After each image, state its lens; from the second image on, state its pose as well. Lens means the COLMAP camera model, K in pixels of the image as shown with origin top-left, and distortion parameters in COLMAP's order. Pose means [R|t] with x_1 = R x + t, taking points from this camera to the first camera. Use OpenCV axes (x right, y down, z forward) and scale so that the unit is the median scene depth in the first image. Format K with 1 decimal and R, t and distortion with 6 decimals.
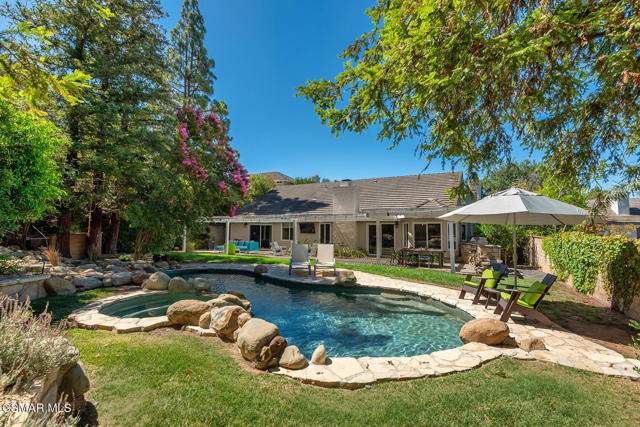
lens RADIAL K [[289.6, 0, 325.3], [0, 289.6, 211.6], [0, 0, 1]] dist [0.020830, -0.002992]
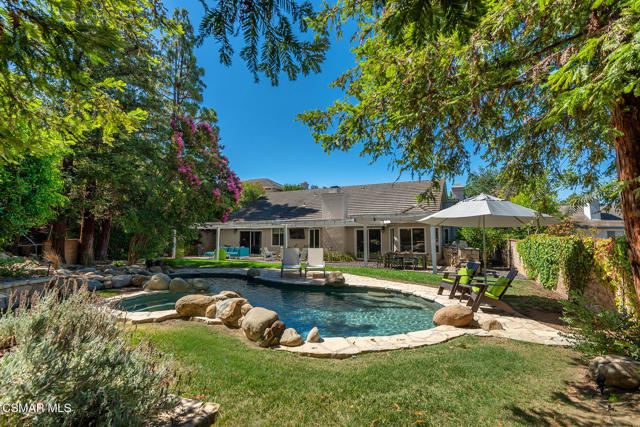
lens RADIAL K [[289.6, 0, 325.6], [0, 289.6, 215.1], [0, 0, 1]] dist [0.020830, -0.002992]
pose [[0.999158, -0.004018, 0.040819, -0.006547], [0.004463, 0.999932, -0.010814, 0.006346], [-0.040773, 0.010987, 0.999108, -0.069471]]
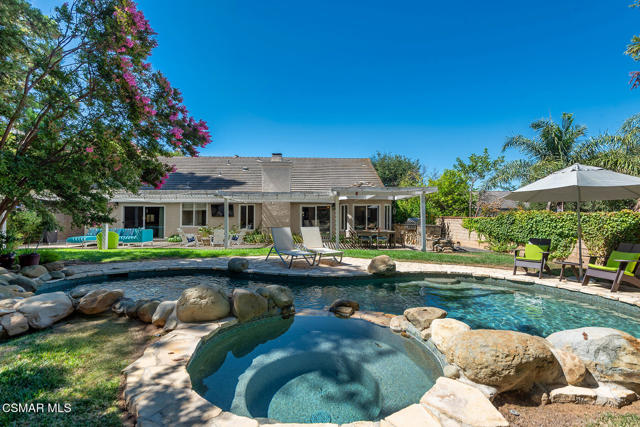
lens RADIAL K [[289.6, 0, 325.6], [0, 289.6, 212.8], [0, 0, 1]] dist [0.020830, -0.002992]
pose [[0.872998, 0.001801, 0.487721, -0.480753], [-0.026554, 0.998685, 0.043843, 0.049477], [-0.487001, -0.051226, 0.871898, 0.375695]]
